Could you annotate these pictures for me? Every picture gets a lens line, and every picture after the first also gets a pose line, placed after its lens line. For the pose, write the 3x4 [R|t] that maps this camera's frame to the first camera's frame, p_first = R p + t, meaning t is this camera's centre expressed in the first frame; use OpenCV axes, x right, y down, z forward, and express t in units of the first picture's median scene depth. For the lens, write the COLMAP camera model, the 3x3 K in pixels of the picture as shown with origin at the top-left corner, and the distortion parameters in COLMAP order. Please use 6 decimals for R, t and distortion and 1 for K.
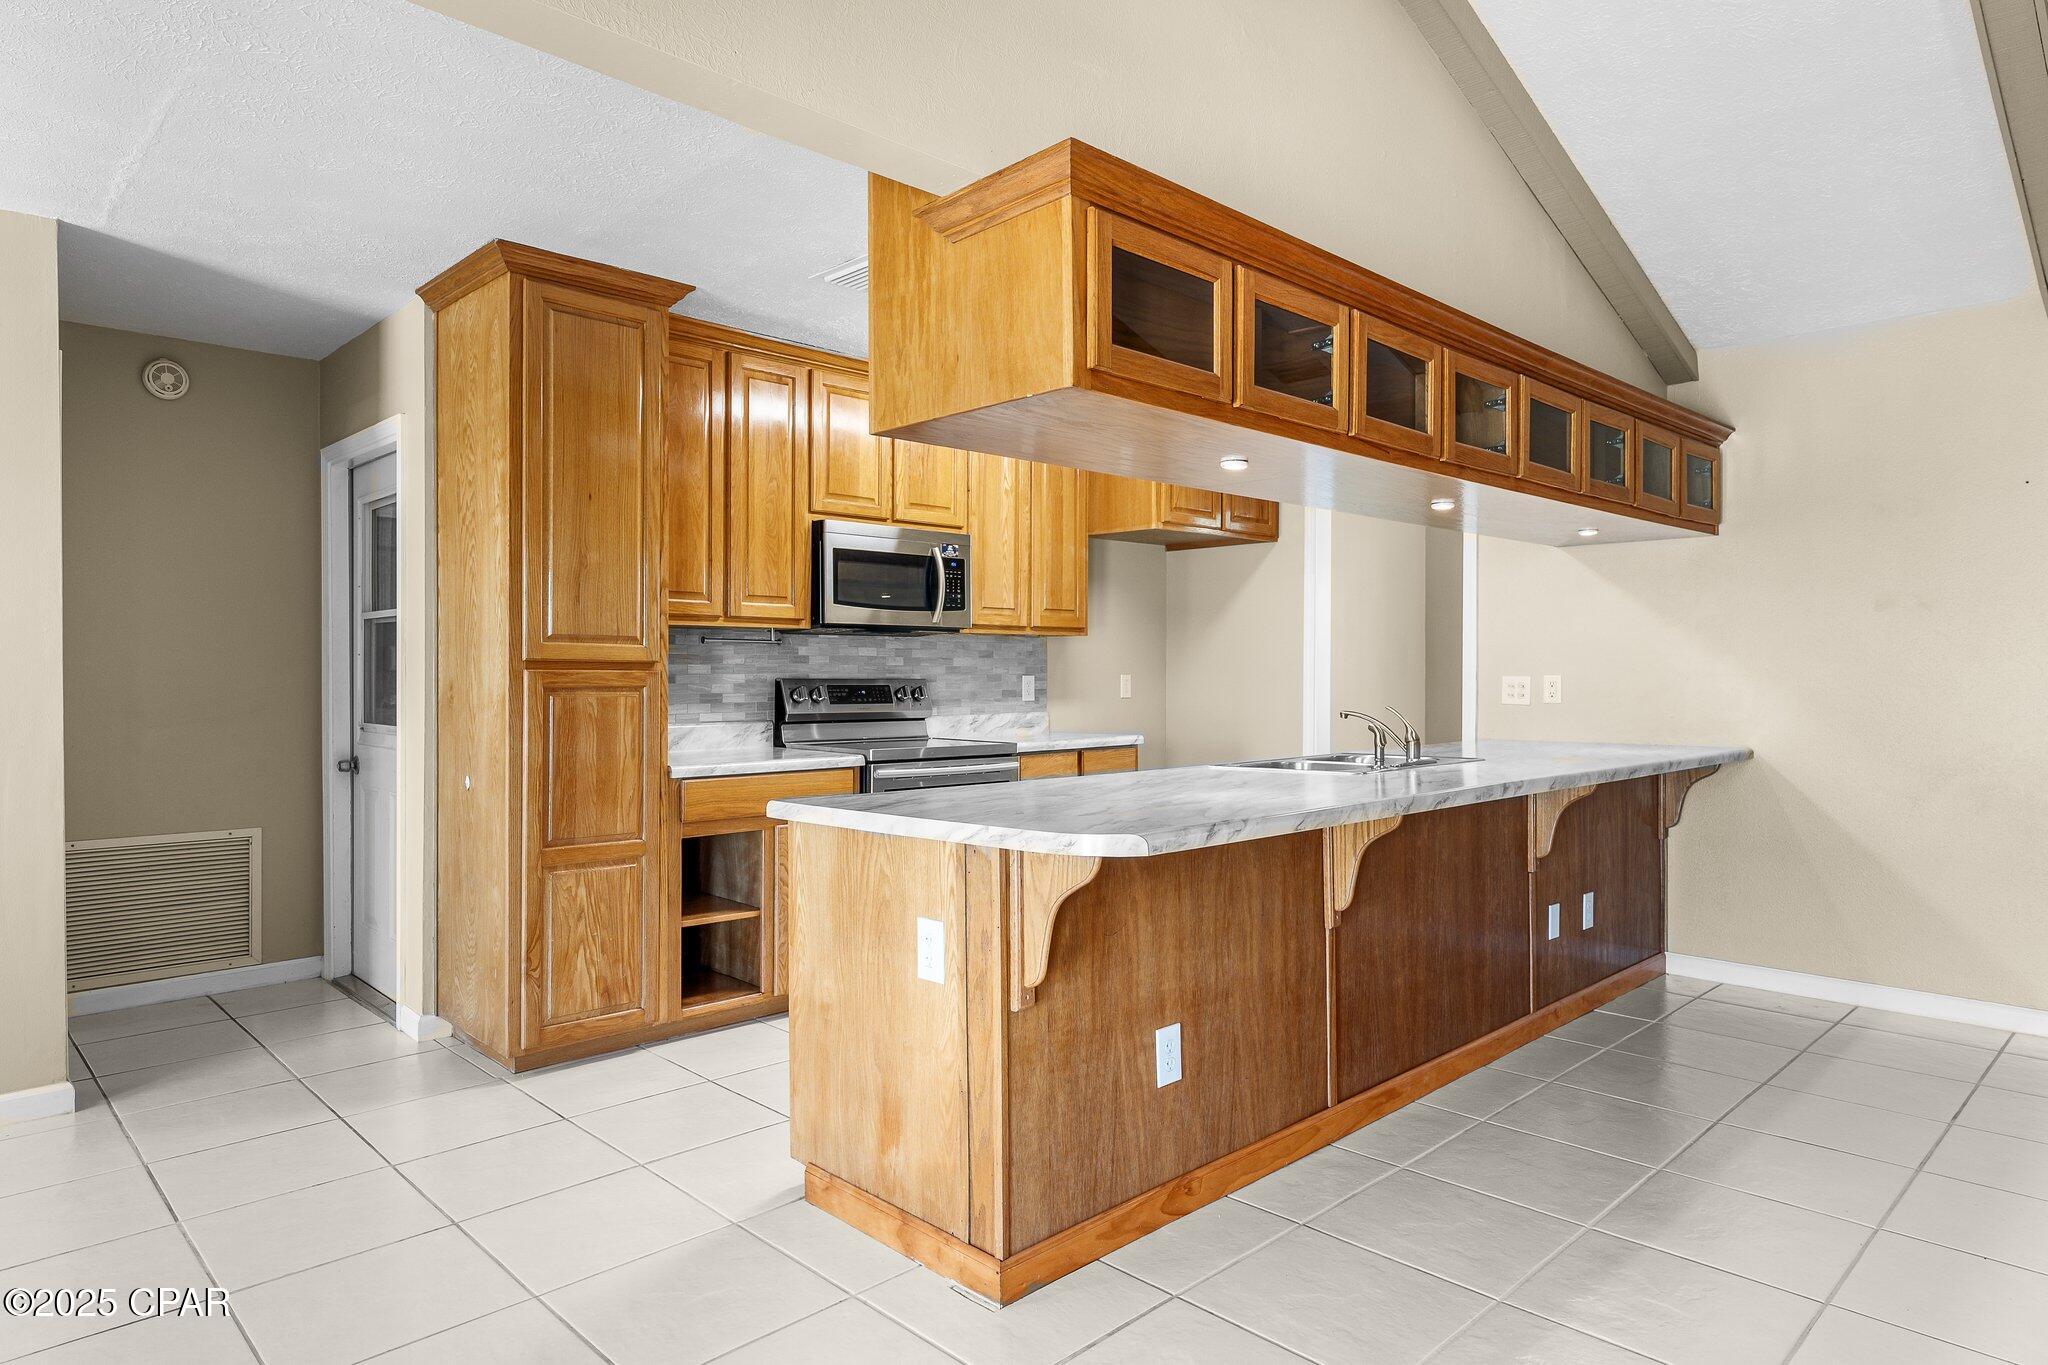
lens RADIAL K [[1210.7, 0, 1024.0], [0, 1210.7, 682.5], [0, 0, 1]] dist [0.001683, 0.000280]
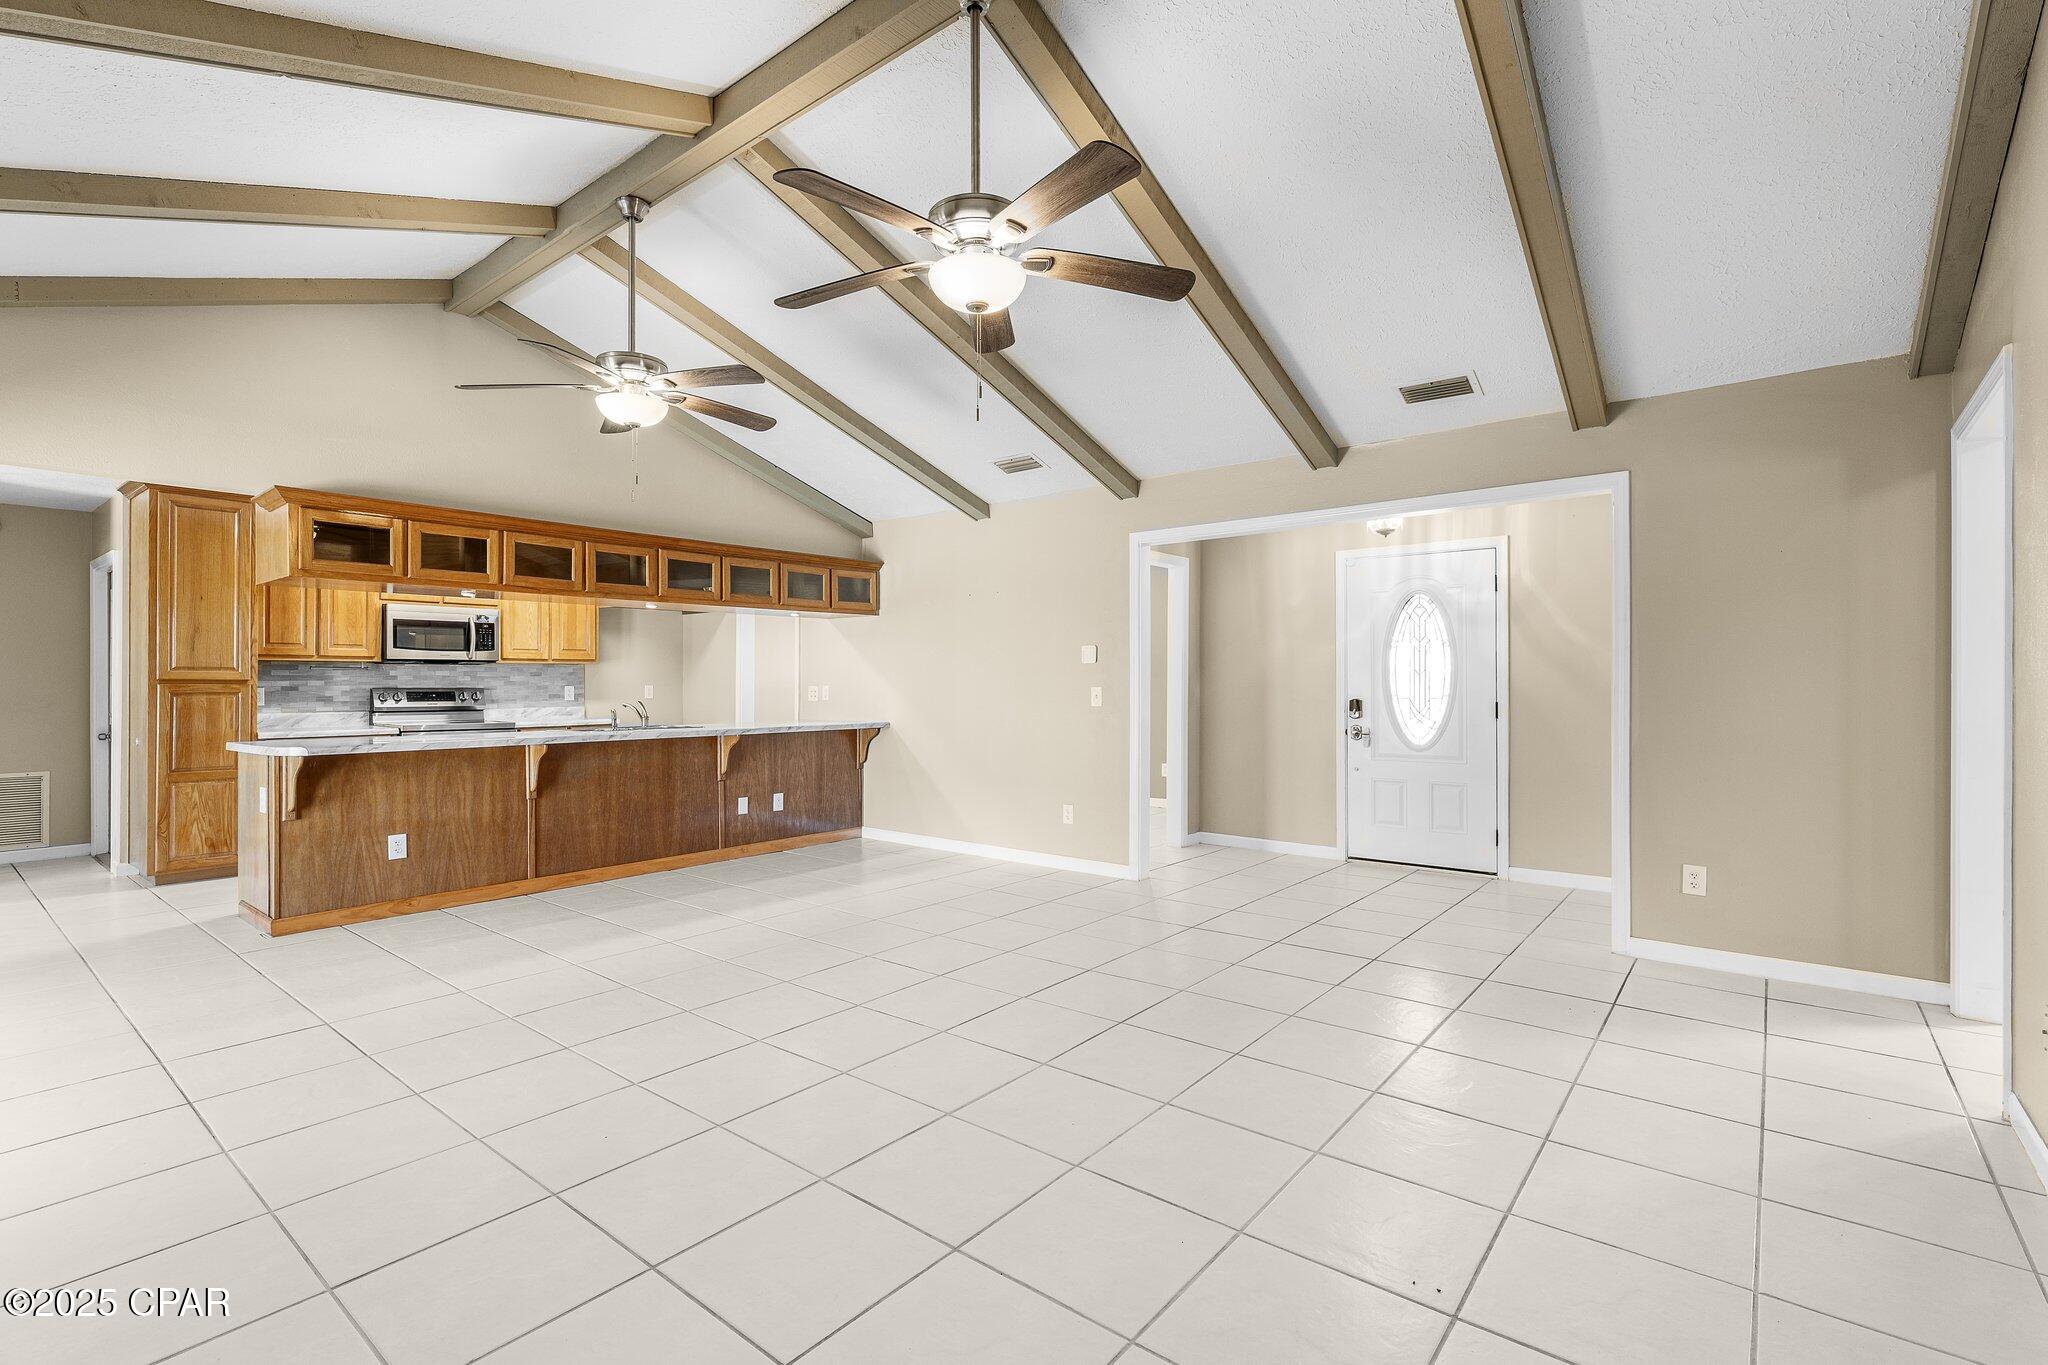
lens RADIAL K [[922.0, 0, 1024.0], [0, 922.0, 682.5], [0, 0, 1]] dist [0.002731, -0.000030]
pose [[0.992312, -0.000900, 0.123760, 0.660484], [0.001890, 0.999967, -0.007887, 0.001278], [-0.123748, 0.008060, 0.992281, -0.564197]]
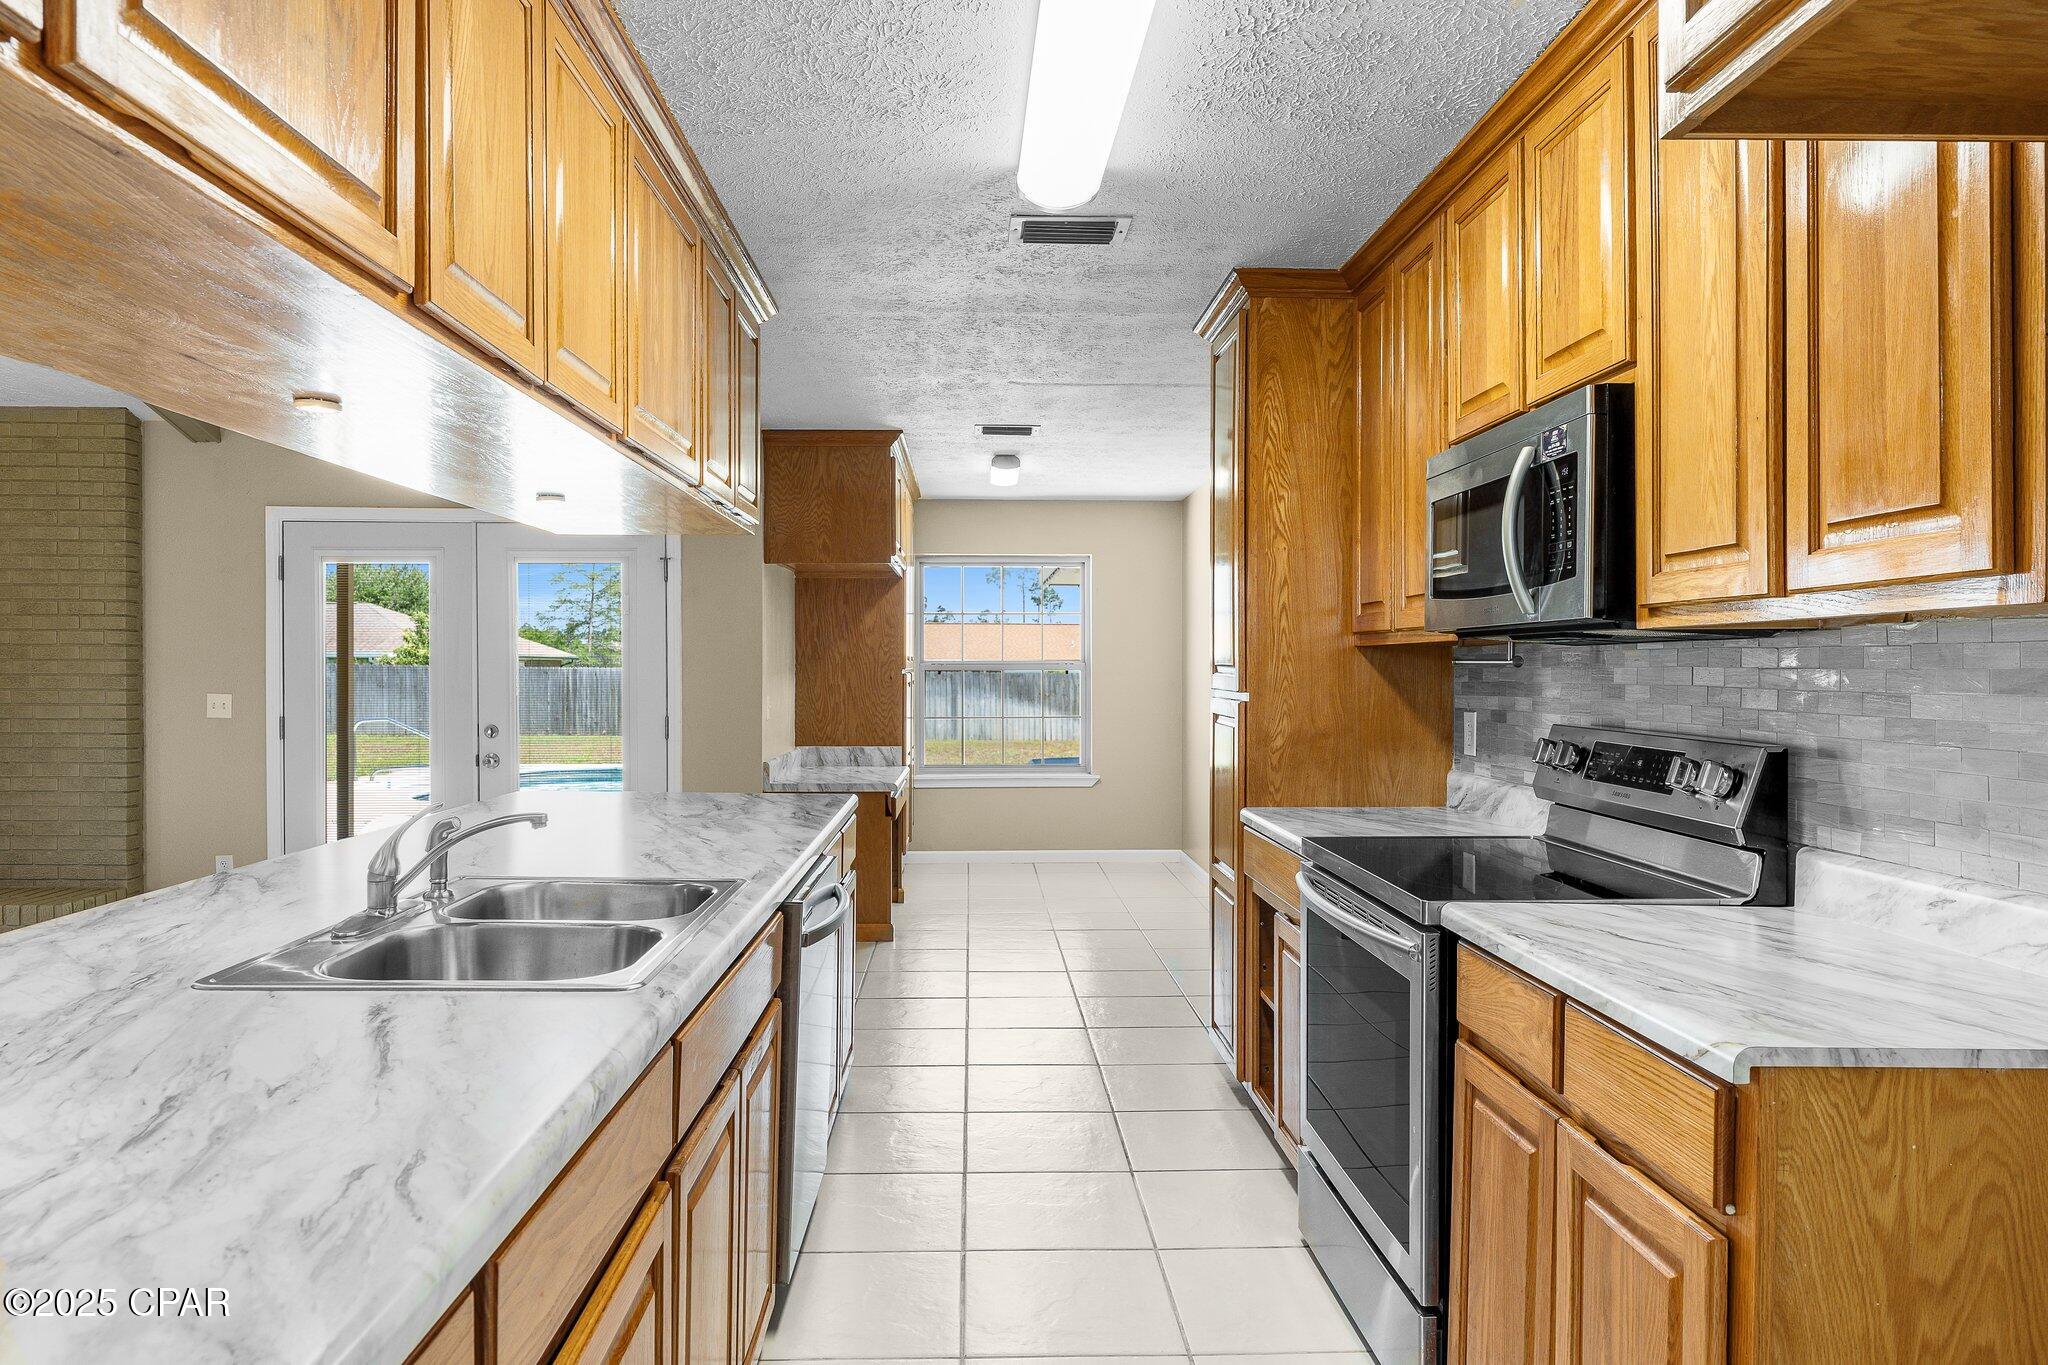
lens RADIAL K [[1301.0, 0, 1024.0], [0, 1301.0, 682.5], [0, 0, 1]] dist [0.004159, -0.001141]
pose [[-0.671236, 0.009539, -0.741182, 0.462791], [-0.006113, 0.999812, 0.018403, -0.035551], [0.741218, 0.016883, -0.671052, 1.325086]]
